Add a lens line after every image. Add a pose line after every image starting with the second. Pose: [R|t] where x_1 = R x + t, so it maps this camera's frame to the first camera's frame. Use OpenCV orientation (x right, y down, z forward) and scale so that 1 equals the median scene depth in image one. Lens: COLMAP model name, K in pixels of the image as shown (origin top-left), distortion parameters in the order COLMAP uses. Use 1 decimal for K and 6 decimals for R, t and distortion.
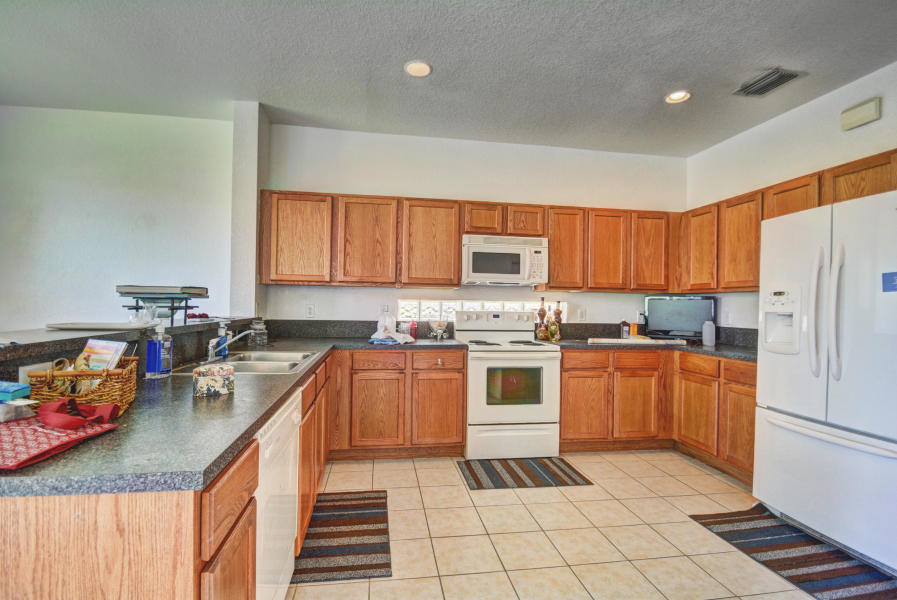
lens RADIAL K [[419.3, 0, 429.4], [0, 419.3, 302.9], [0, 0, 1]] dist [-0.005767, -0.010128]
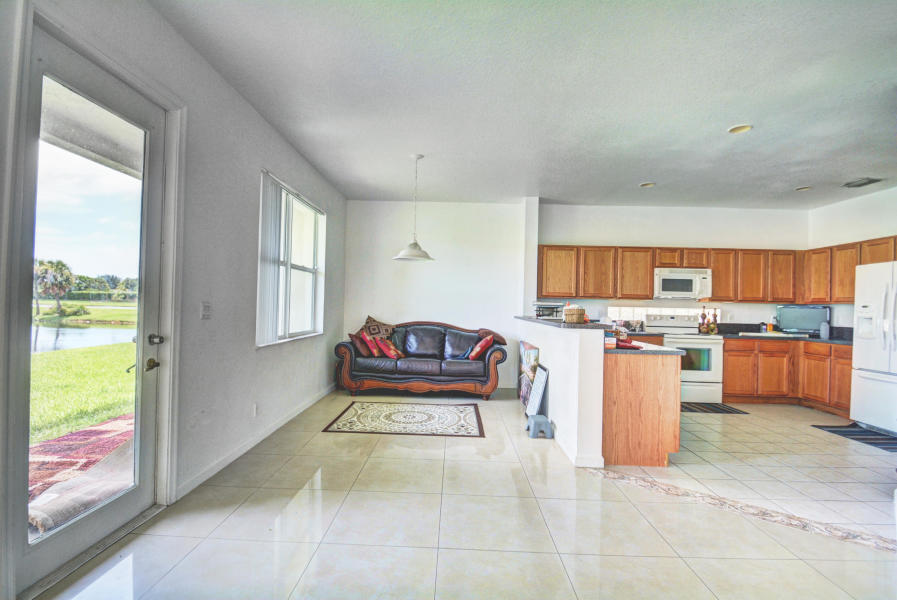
lens RADIAL K [[419.3, 0, 433.8], [0, 419.3, 302.5], [0, 0, 1]] dist [-0.005767, -0.010128]
pose [[0.984086, 0.005269, -0.177615, -0.485509], [-0.006268, 0.999968, -0.005063, -0.013647], [0.177582, 0.006096, 0.984087, -0.769881]]
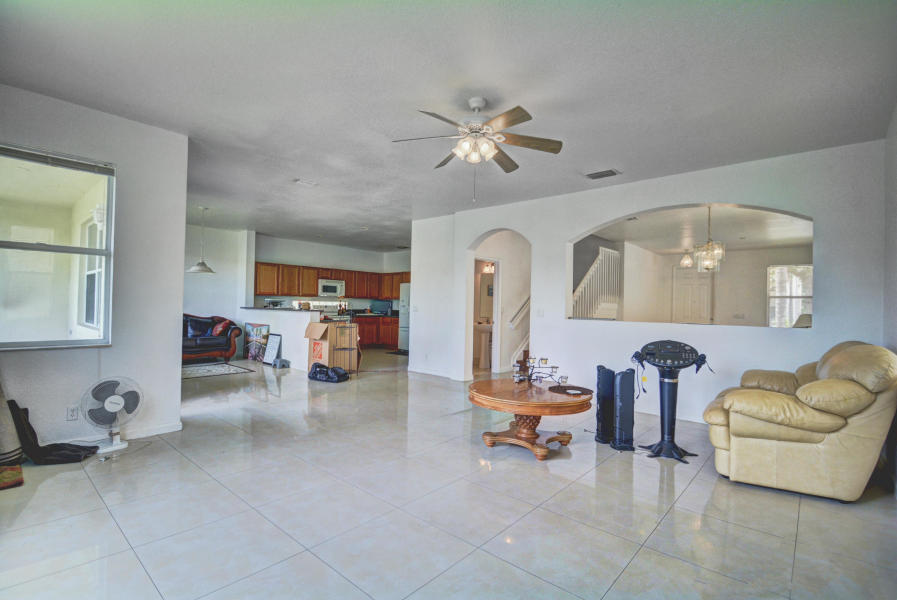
lens RADIAL K [[419.3, 0, 444.6], [0, 419.3, 301.2], [0, 0, 1]] dist [-0.005767, -0.010128]
pose [[0.754216, 0.005620, 0.656602, -1.193487], [-0.011805, 0.999918, 0.005002, -0.033843], [-0.656520, -0.011524, 0.754220, -1.808972]]
